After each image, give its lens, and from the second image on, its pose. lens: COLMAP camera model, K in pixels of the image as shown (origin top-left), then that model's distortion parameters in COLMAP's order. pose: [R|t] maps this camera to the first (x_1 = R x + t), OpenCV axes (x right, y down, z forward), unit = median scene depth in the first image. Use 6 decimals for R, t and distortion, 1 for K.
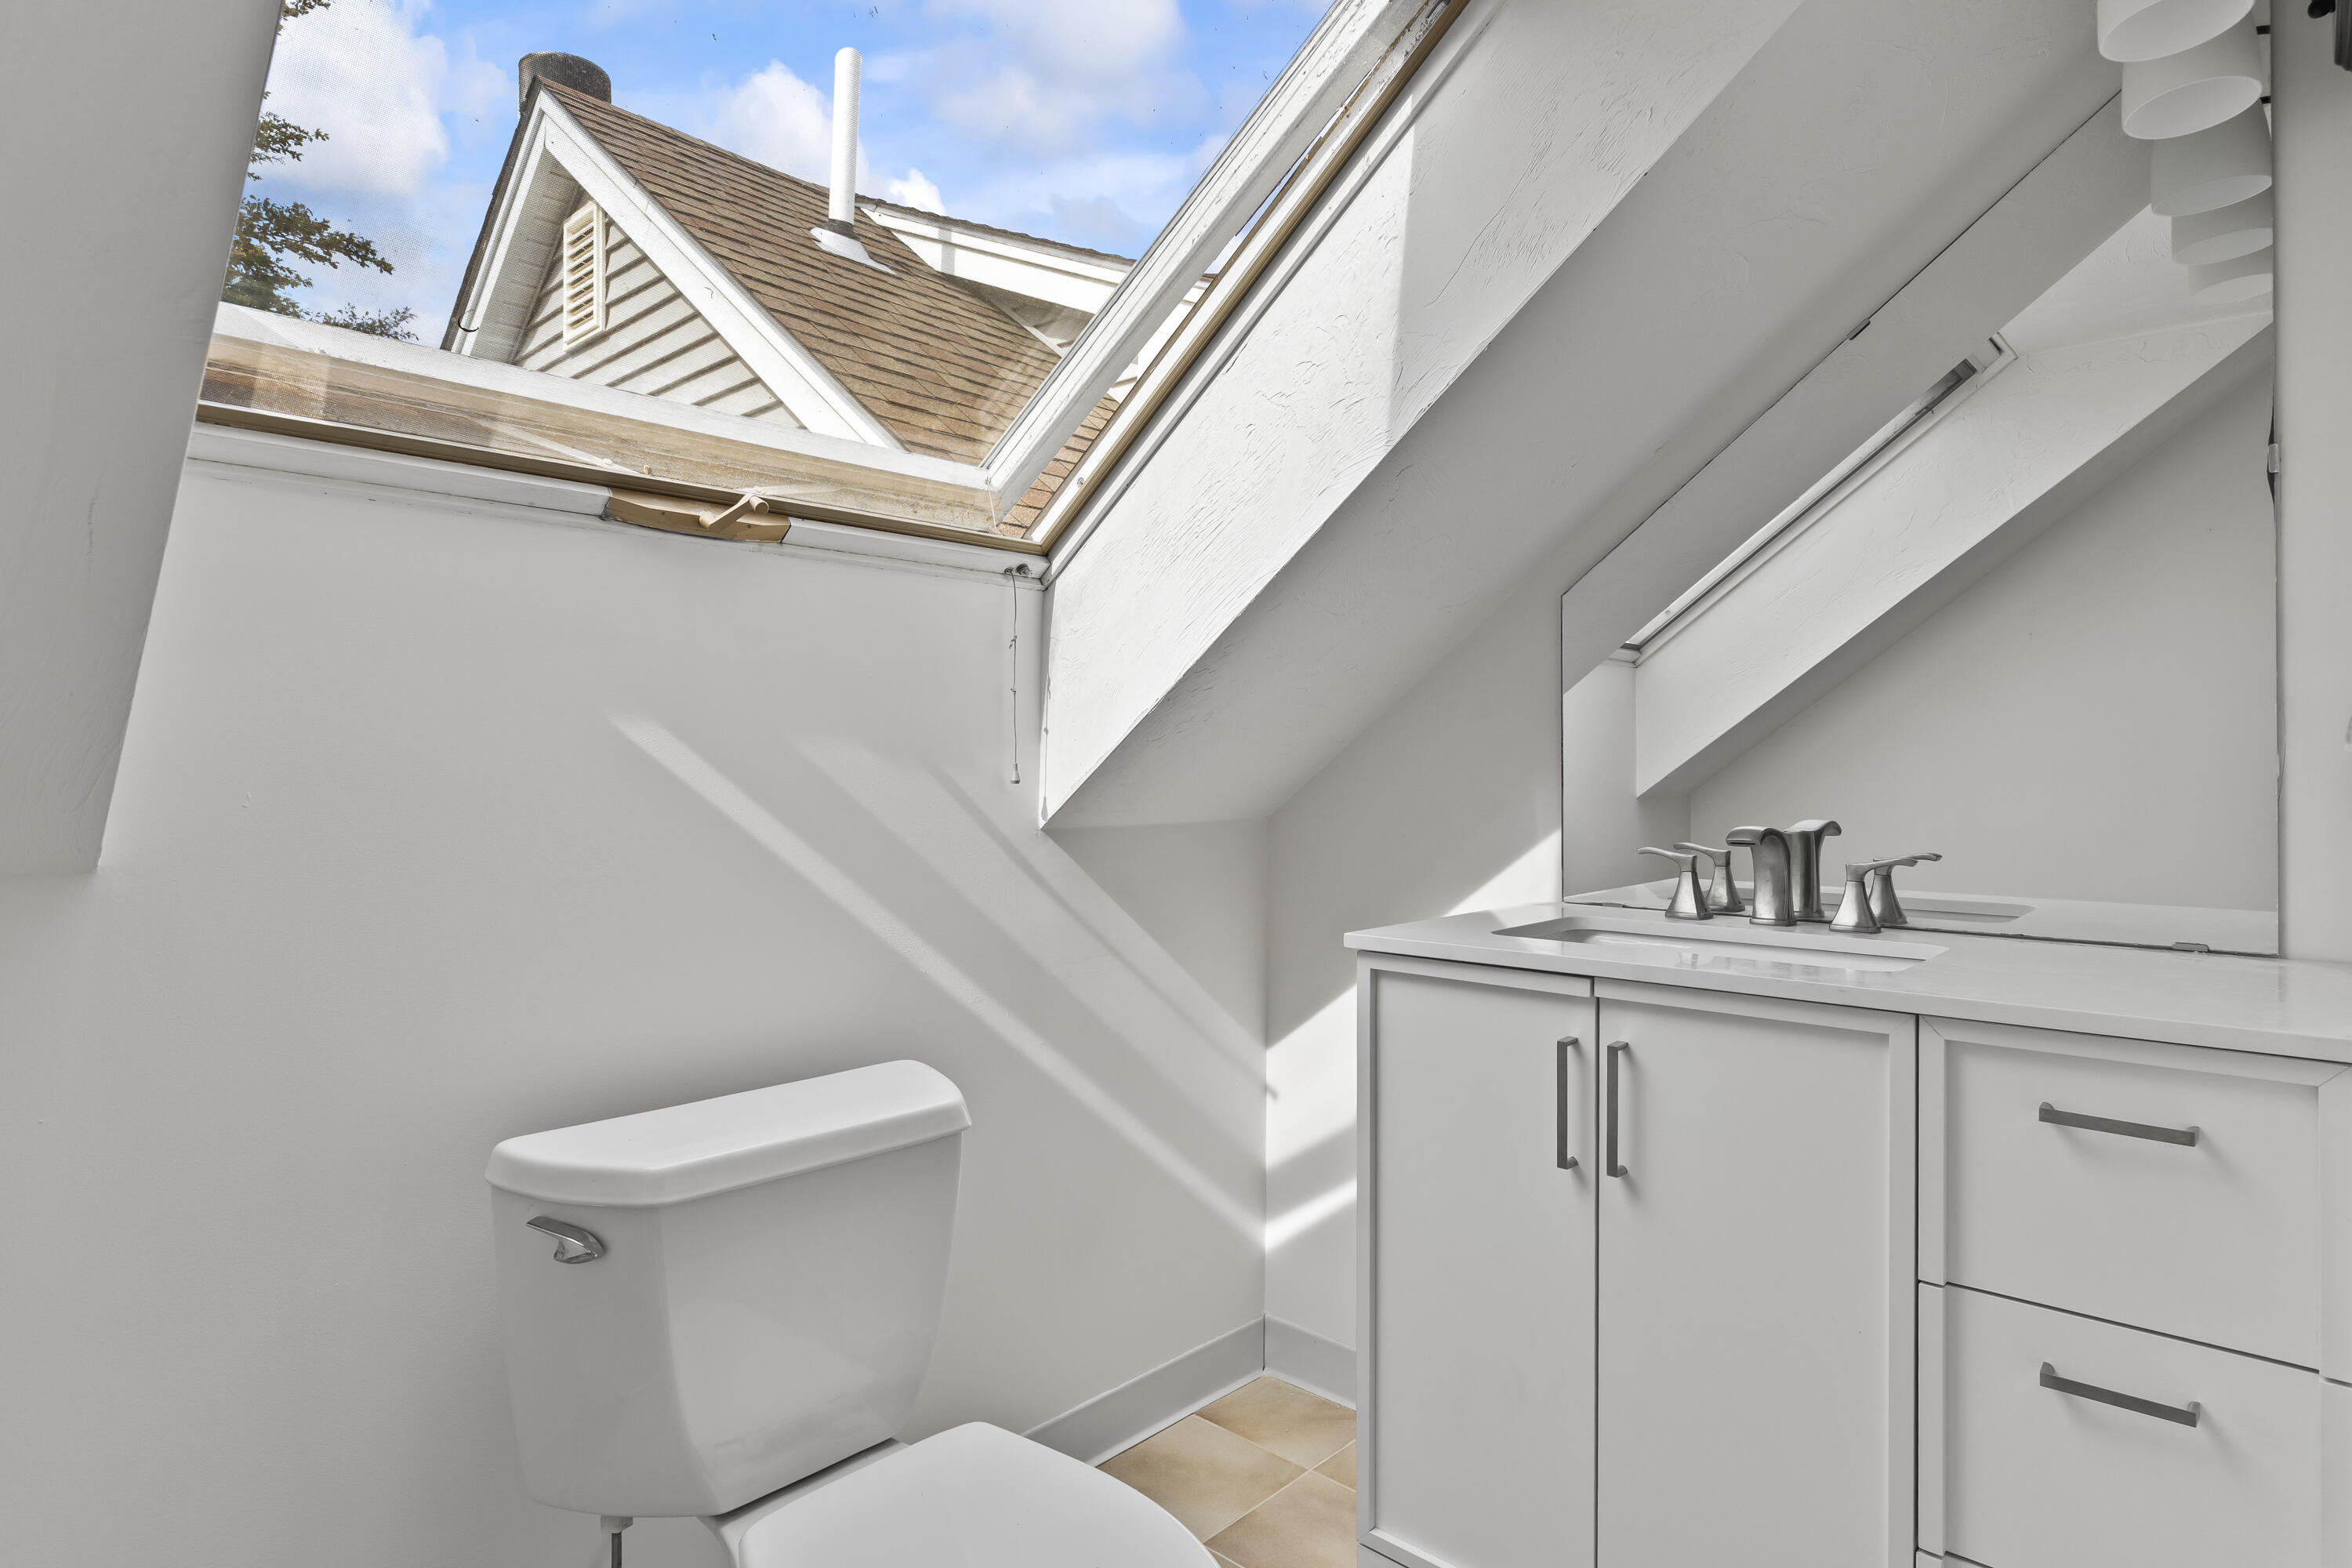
lens RADIAL K [[1277.4, 0, 1176.2], [0, 1277.4, 779.6], [0, 0, 1]] dist [0.003470, 0.000366]
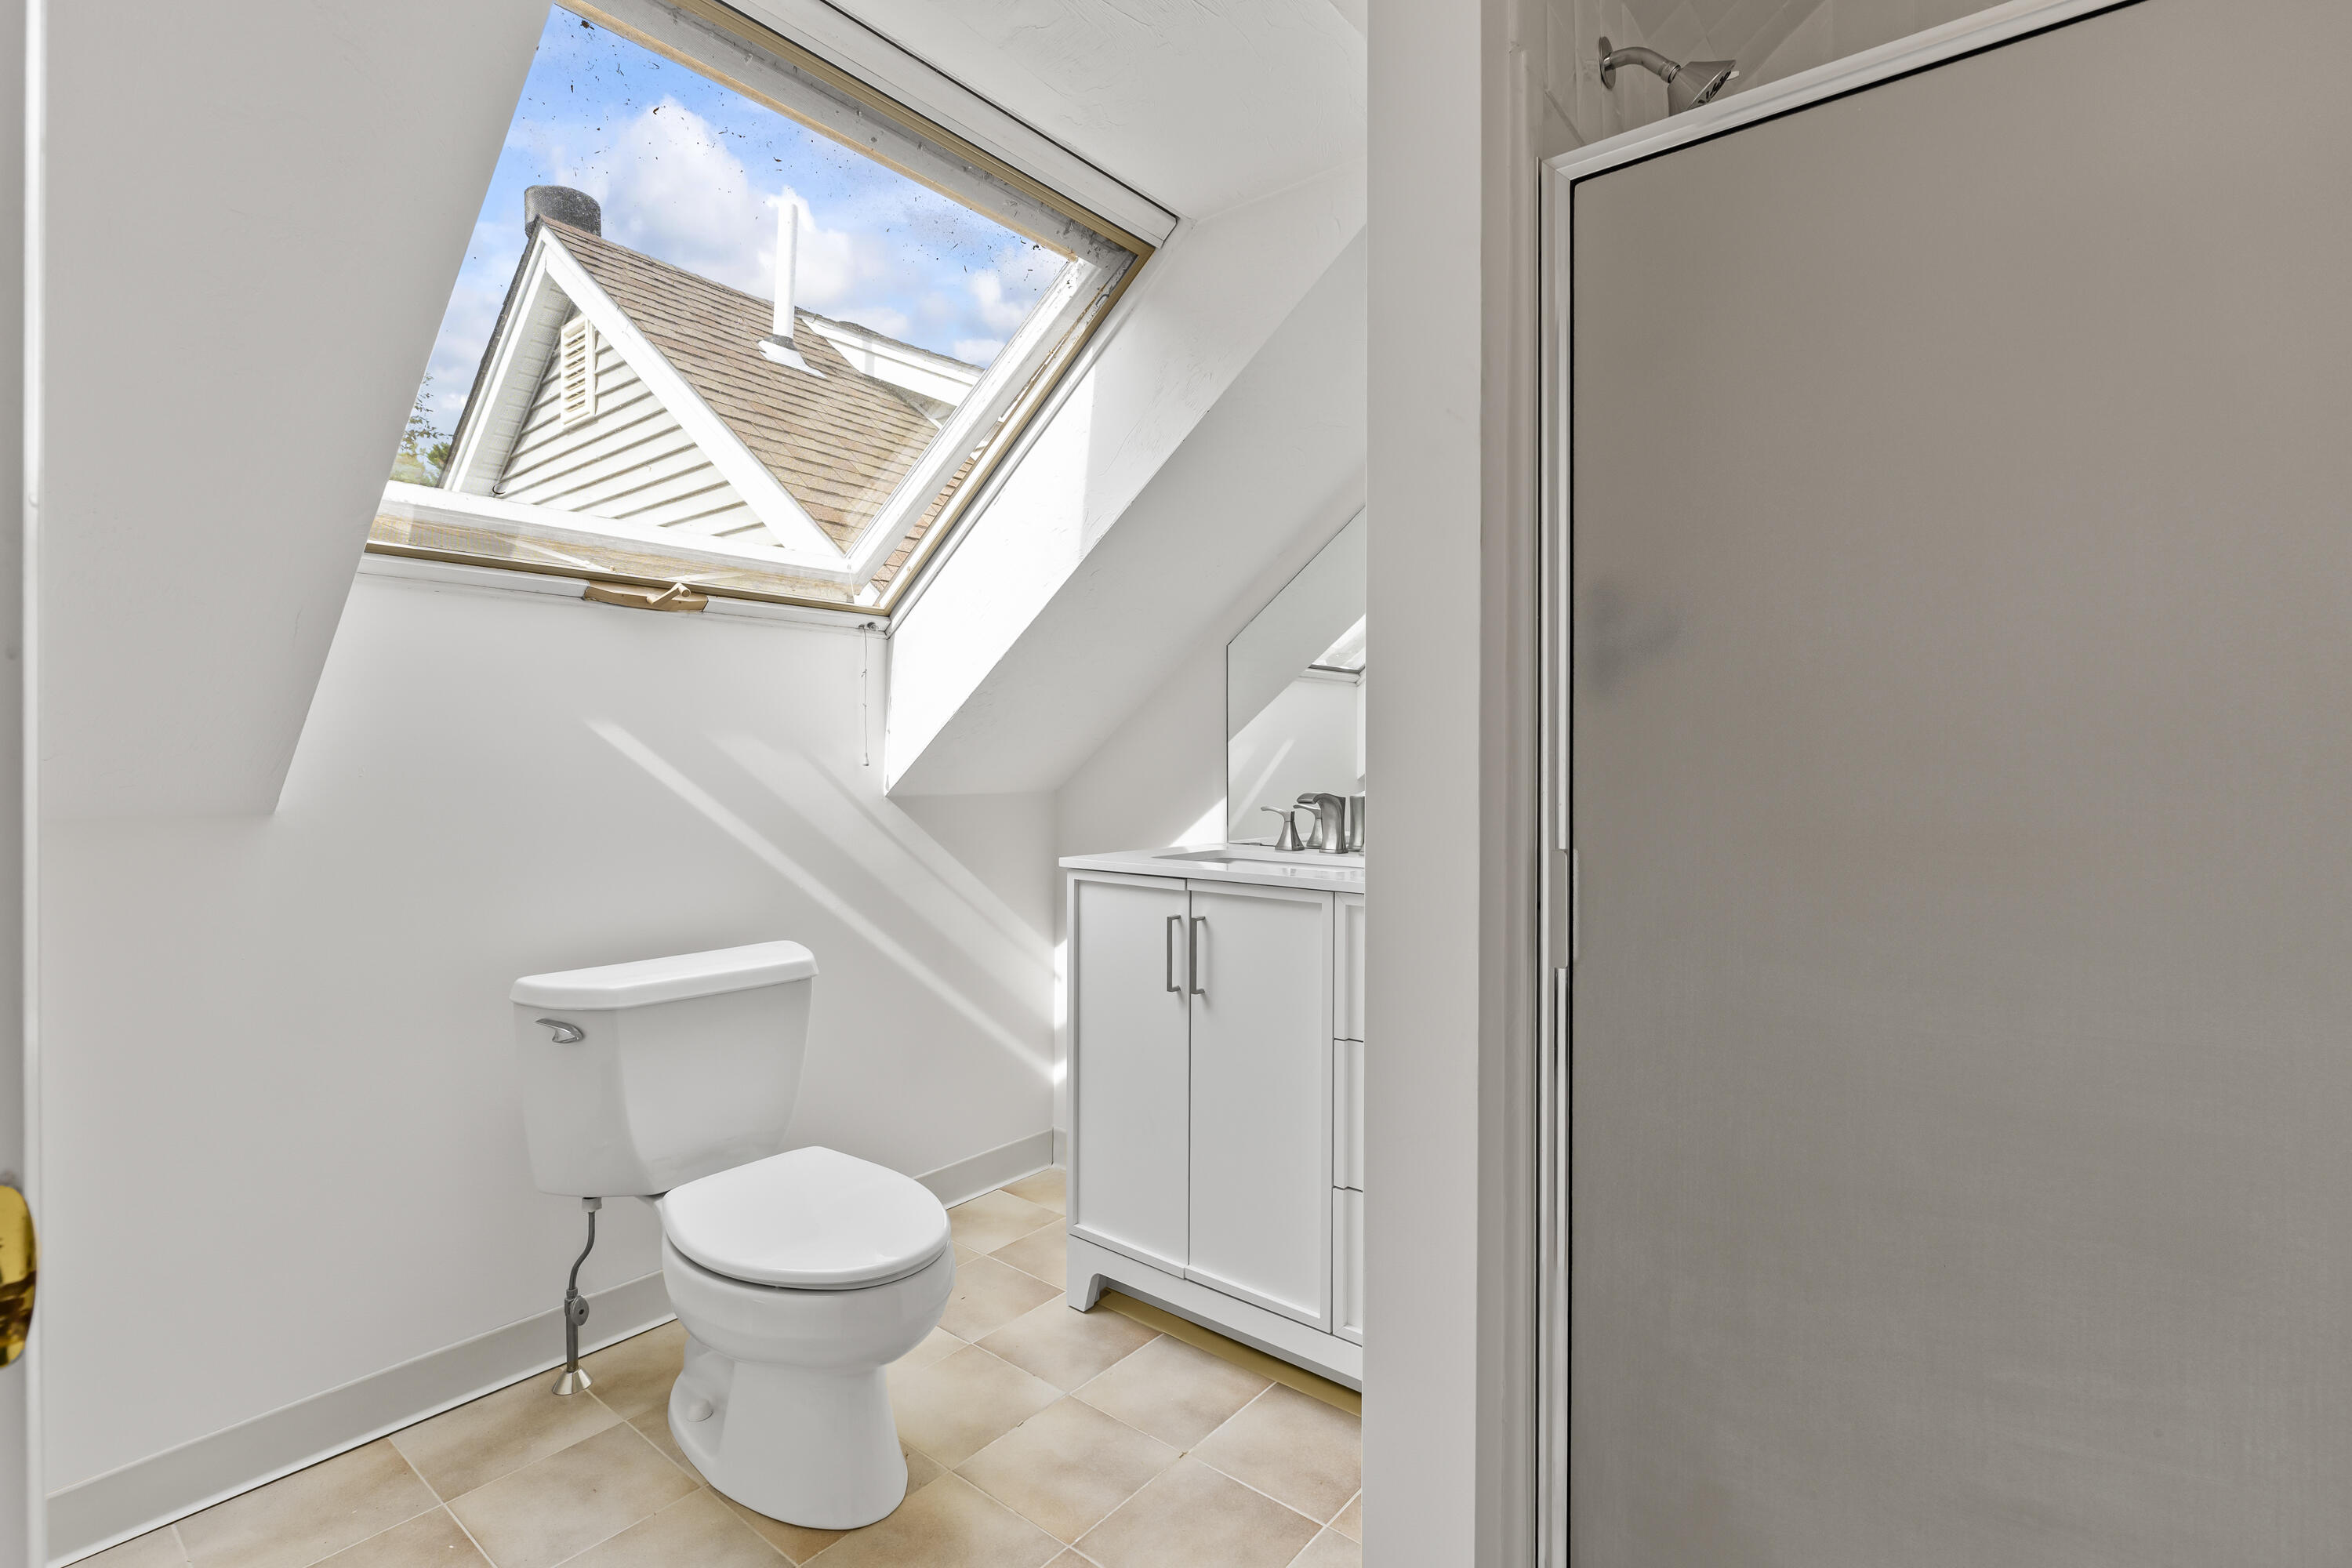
lens RADIAL K [[1080.2, 0, 1176.0], [0, 1080.2, 774.4], [0, 0, 1]] dist [0.002228, 0.000004]
pose [[0.997619, 0.001005, 0.068958, 0.172672], [-0.001311, 0.999989, 0.004393, 0.007925], [-0.068953, -0.004473, 0.997610, -0.350642]]
